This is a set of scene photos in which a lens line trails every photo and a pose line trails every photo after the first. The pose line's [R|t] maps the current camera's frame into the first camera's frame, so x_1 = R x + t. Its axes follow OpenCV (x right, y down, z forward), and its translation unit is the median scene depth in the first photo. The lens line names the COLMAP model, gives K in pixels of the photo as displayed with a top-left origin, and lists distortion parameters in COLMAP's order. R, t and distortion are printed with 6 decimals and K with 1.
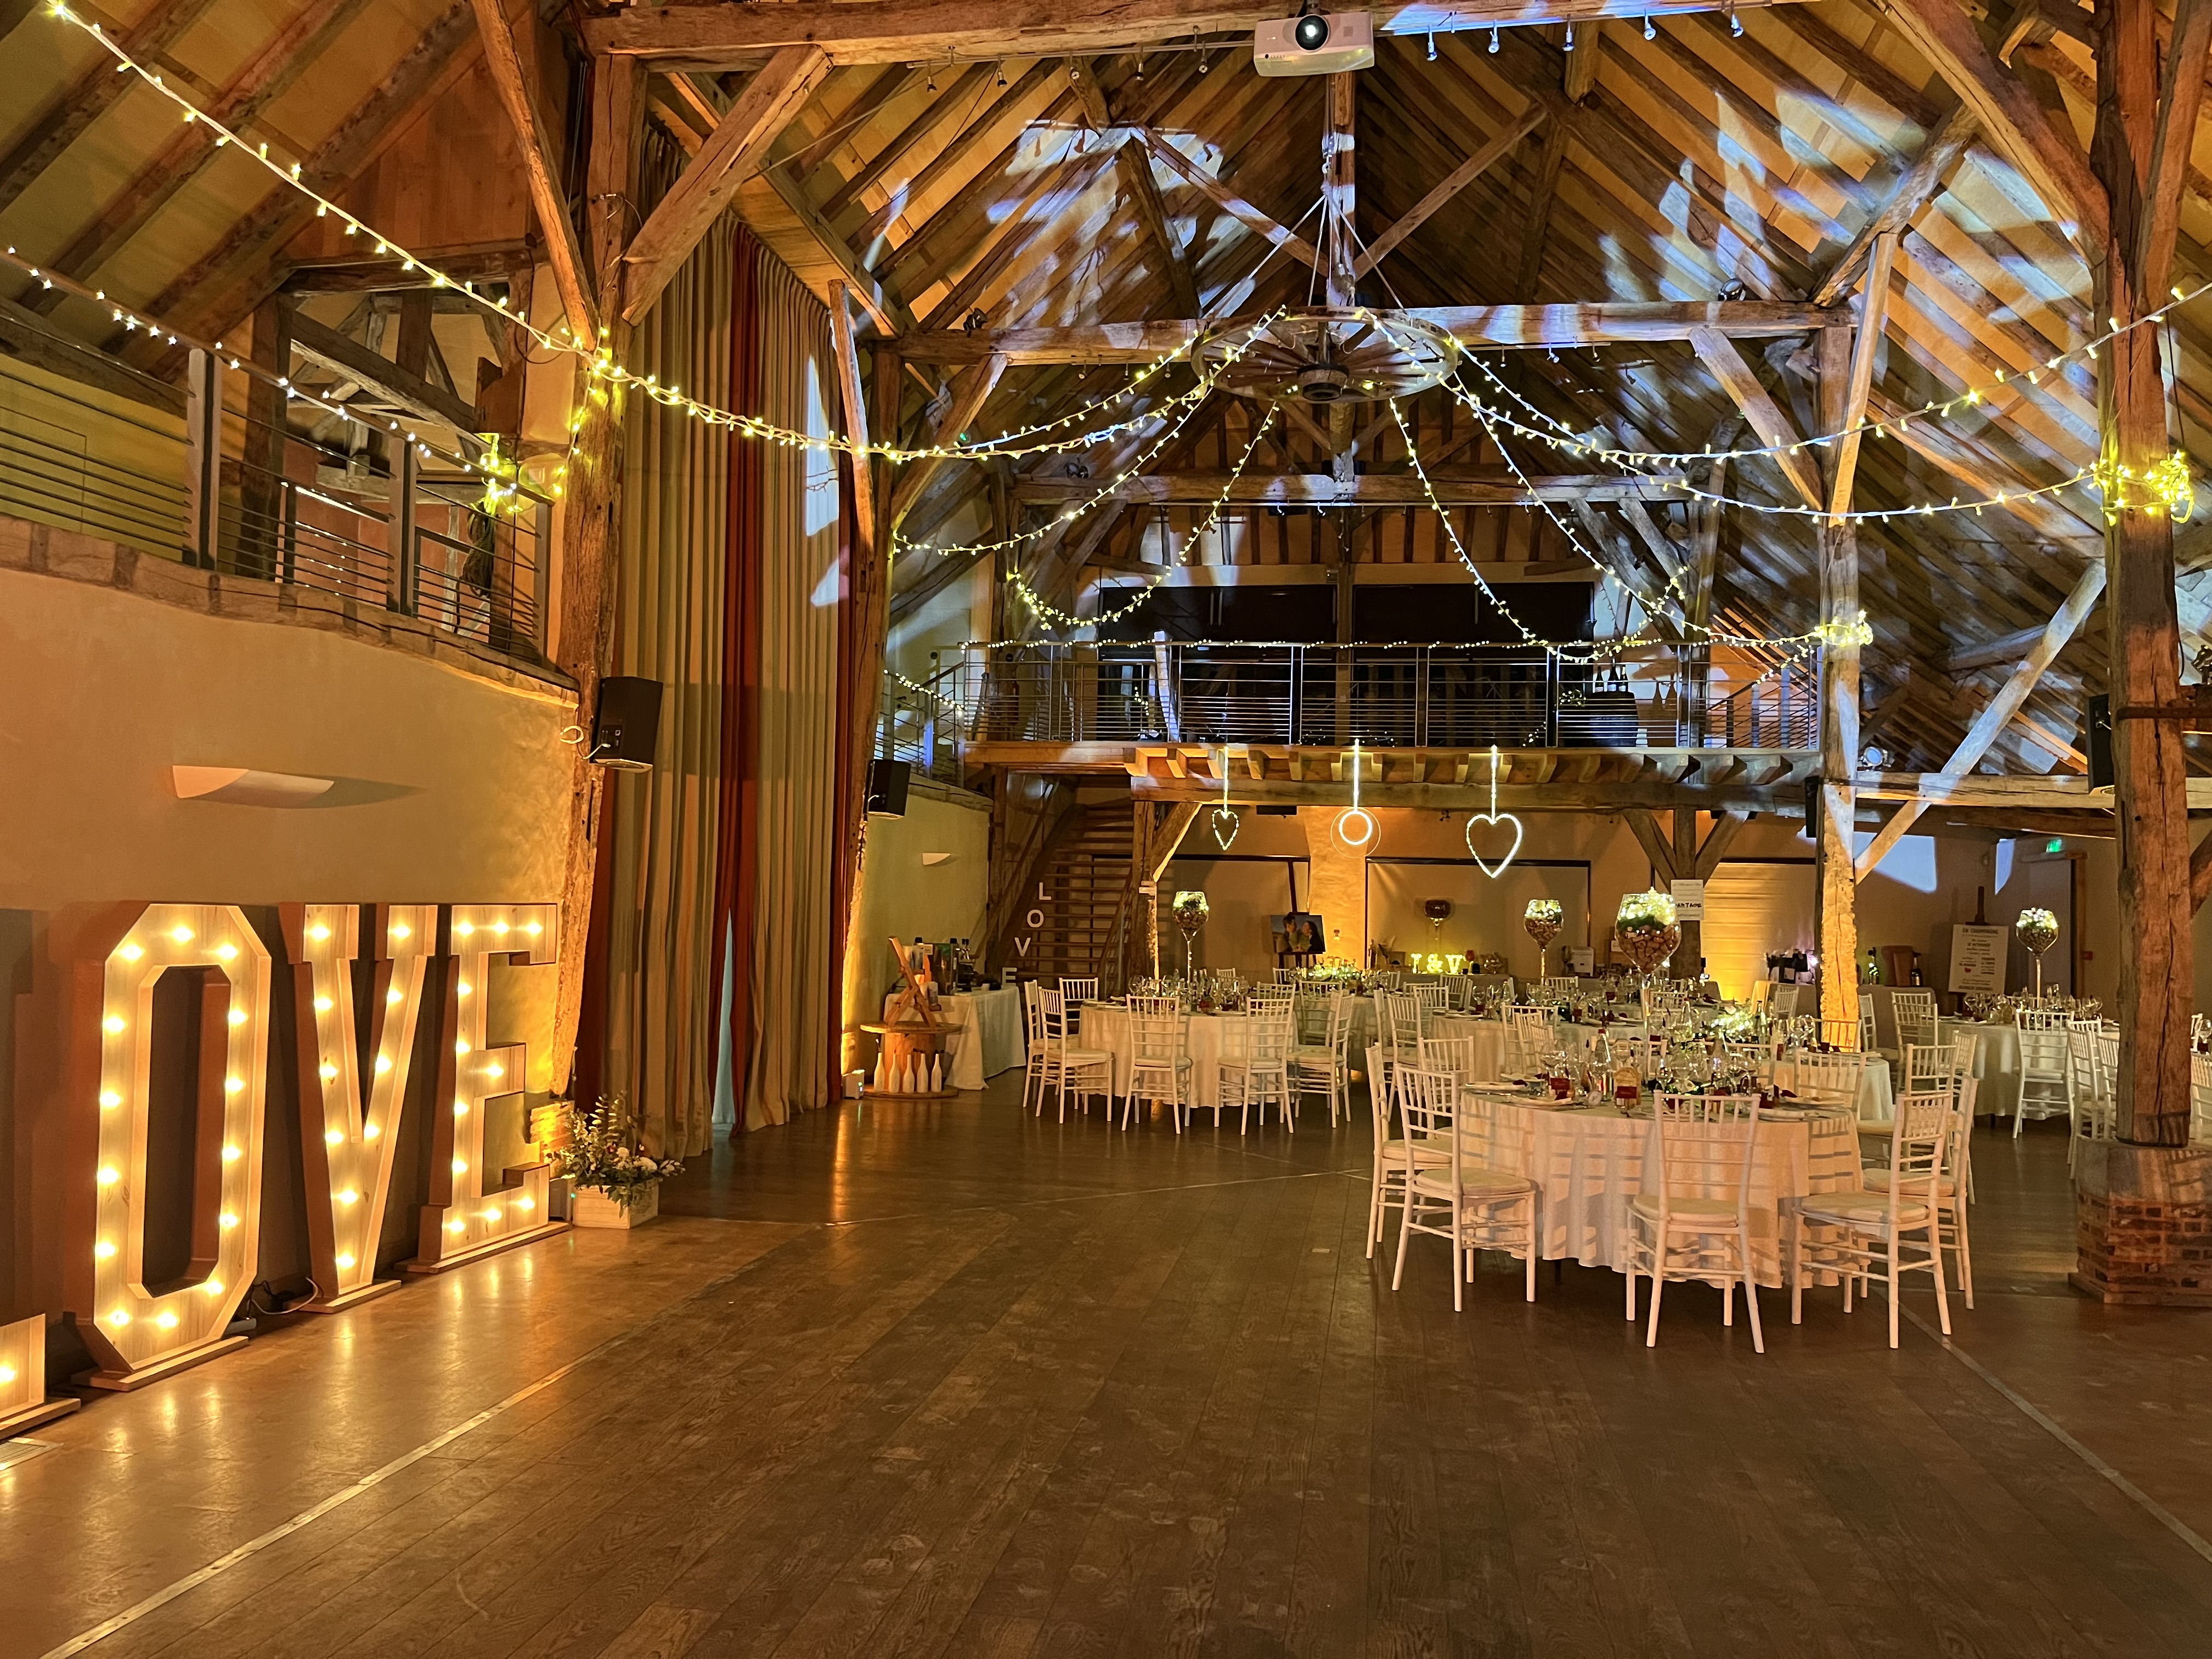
lens RADIAL K [[1677.7, 0, 1085.4], [0, 1677.7, 832.2], [0, 0, 1]] dist [0.035194, -0.056576]
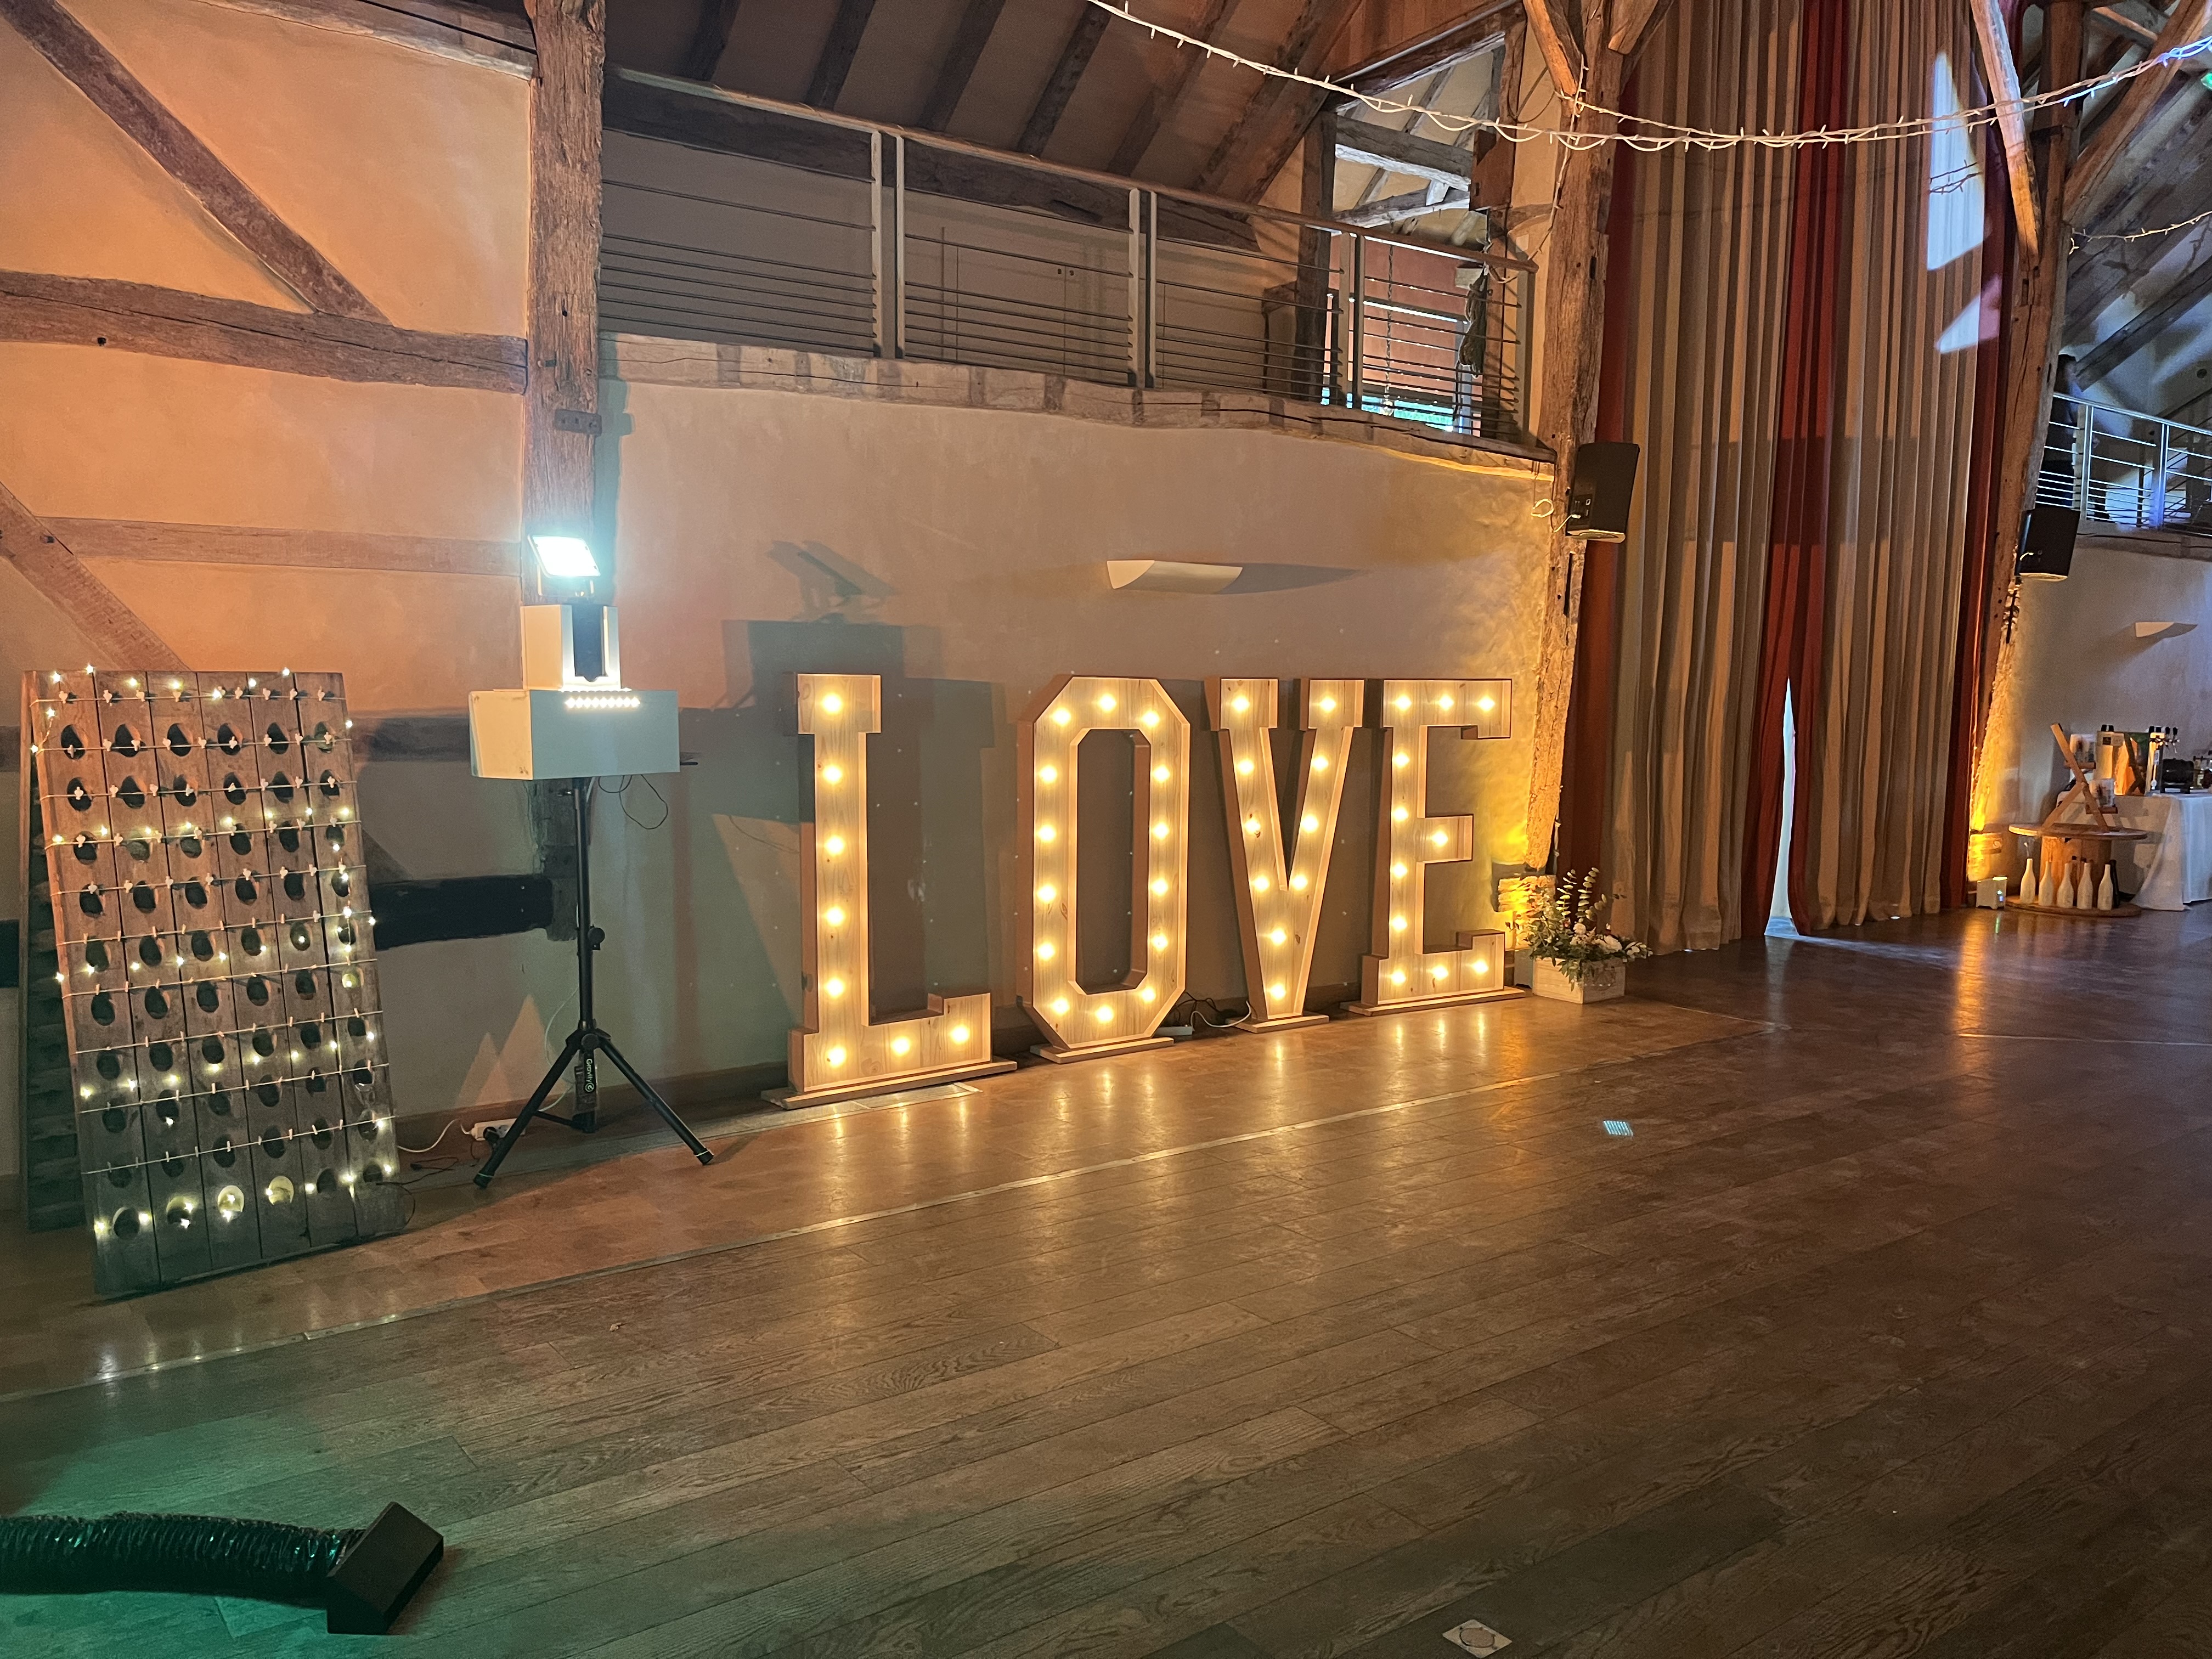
lens RADIAL K [[1677.7, 0, 1131.0], [0, 1677.7, 866.5], [0, 0, 1]] dist [0.035194, -0.056576]
pose [[0.717324, 0.063886, -0.693804, 0.250515], [0.032591, 0.991621, 0.125006, 0.021982], [0.695977, -0.112282, 0.709231, 0.120710]]
